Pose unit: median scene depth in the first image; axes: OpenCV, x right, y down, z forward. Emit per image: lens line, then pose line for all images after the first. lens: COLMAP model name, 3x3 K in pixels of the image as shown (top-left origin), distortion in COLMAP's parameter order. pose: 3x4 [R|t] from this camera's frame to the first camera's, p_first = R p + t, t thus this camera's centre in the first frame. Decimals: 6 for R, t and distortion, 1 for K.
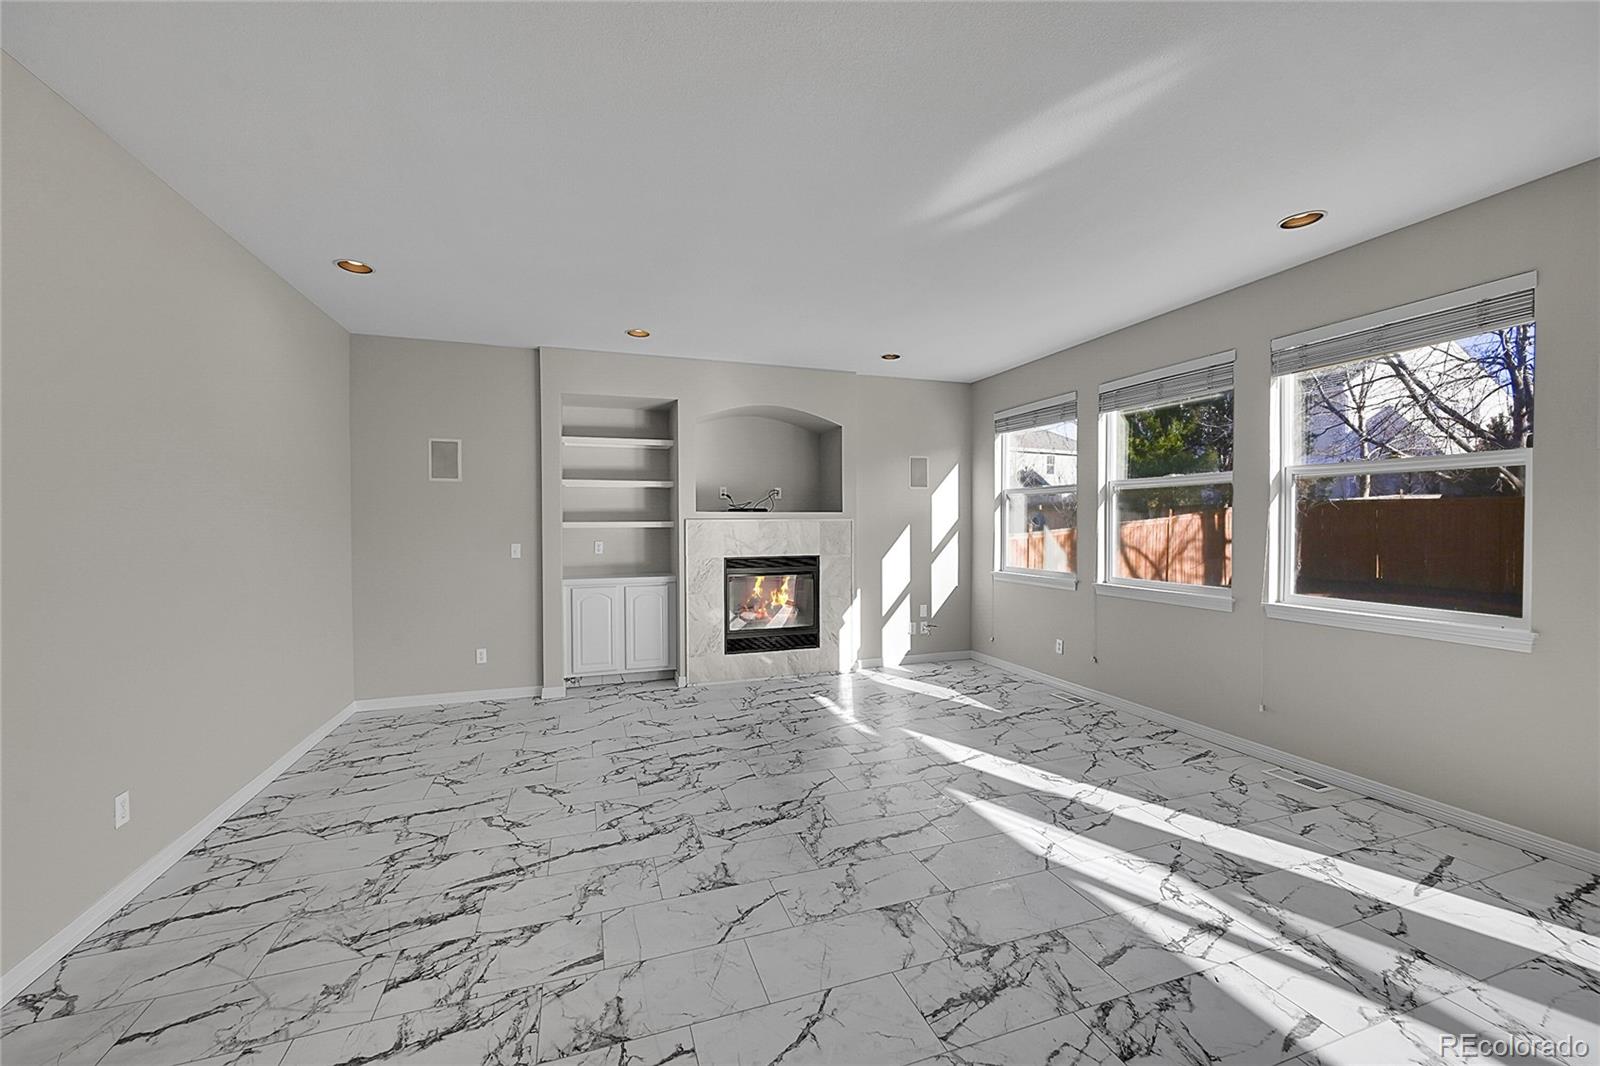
lens RADIAL K [[630.7, 0, 793.9], [0, 630.7, 525.8], [0, 0, 1]] dist [0.000685, 0.000342]
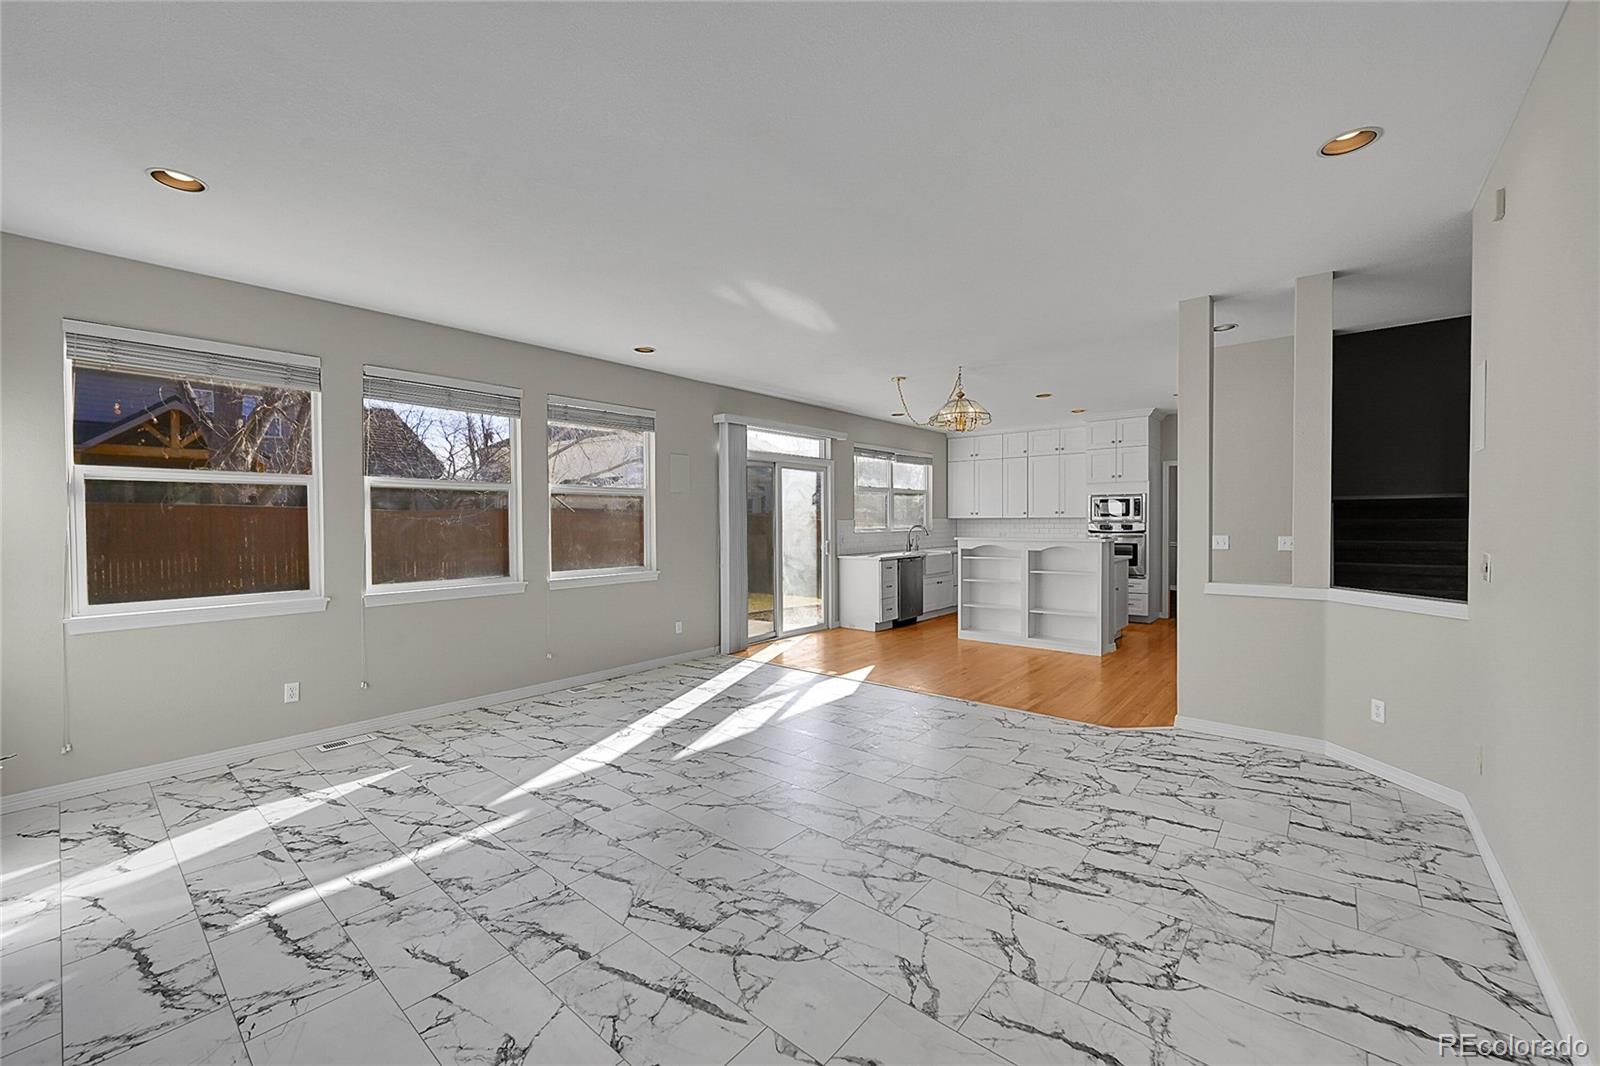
lens RADIAL K [[630.7, 0, 796.0], [0, 630.7, 532.2], [0, 0, 1]] dist [0.000685, 0.000342]
pose [[-0.512059, -0.008825, 0.858905, -0.579668], [0.013261, 0.999747, 0.018178, -0.003159], [-0.858848, 0.020698, -0.511812, 0.969285]]
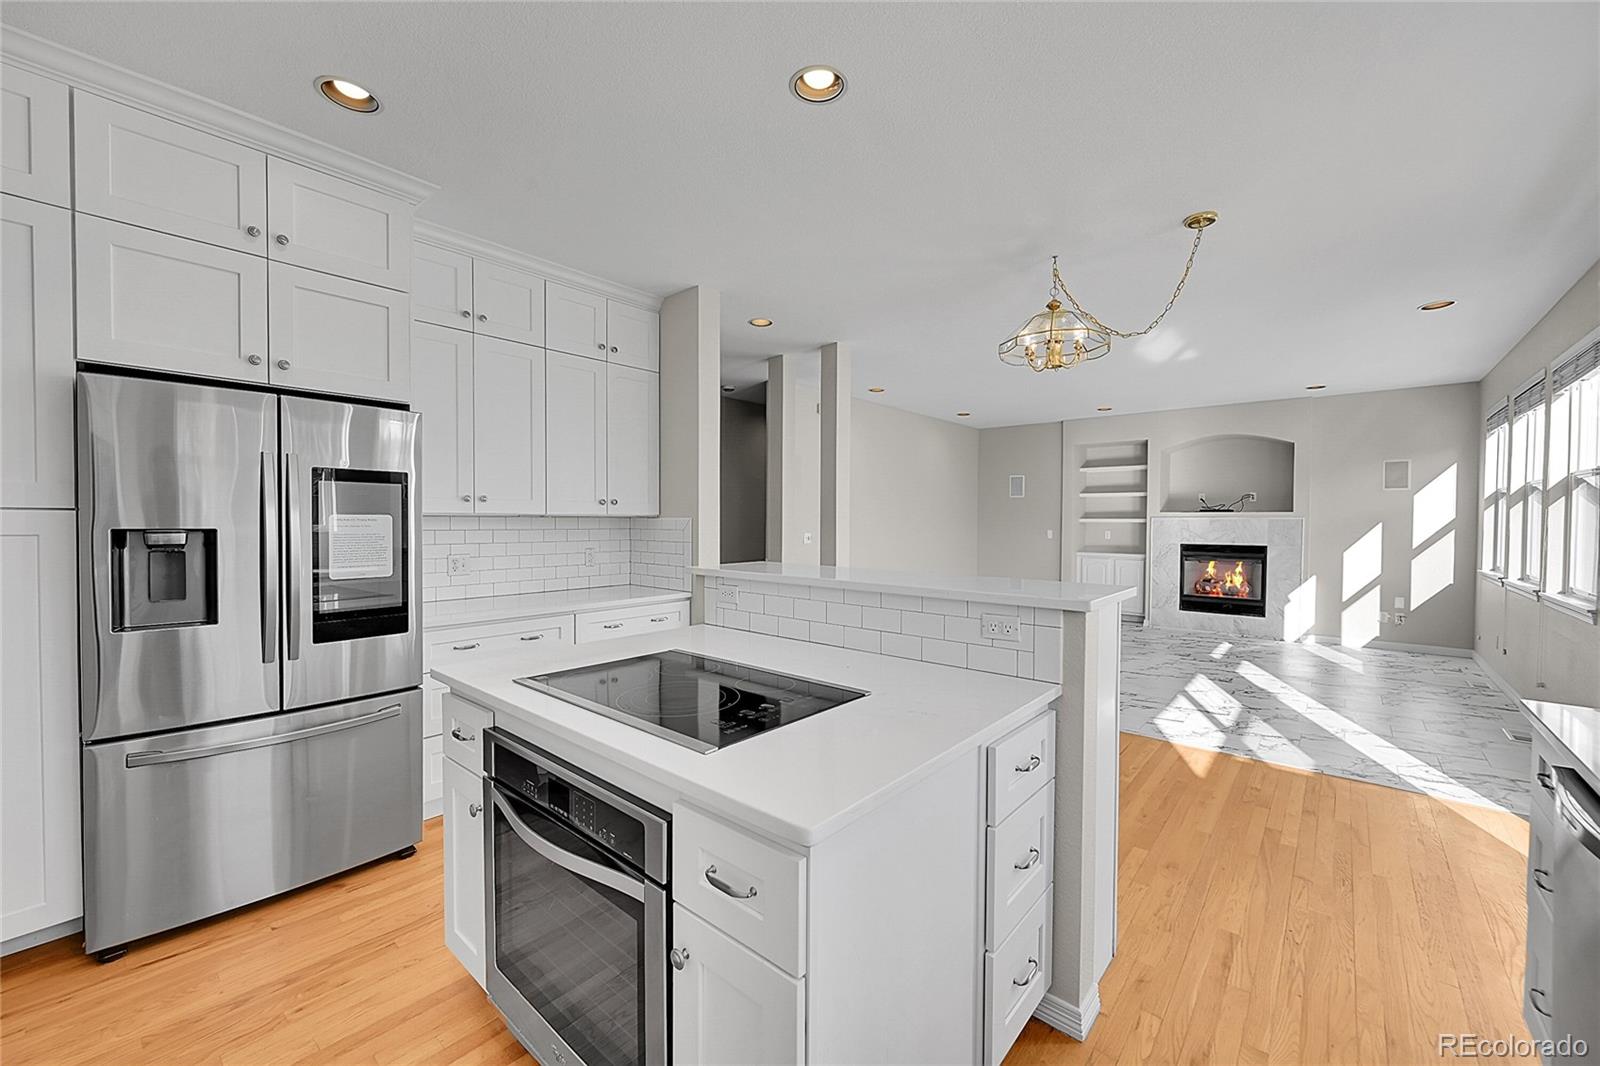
lens RADIAL K [[630.7, 0, 803.4], [0, 630.7, 531.1], [0, 0, 1]] dist [0.000685, 0.000342]
pose [[0.498420, 0.020099, -0.866703, 0.819779], [-0.013375, 0.999791, 0.015494, 0.011630], [0.866833, 0.003870, 0.498584, -0.547013]]
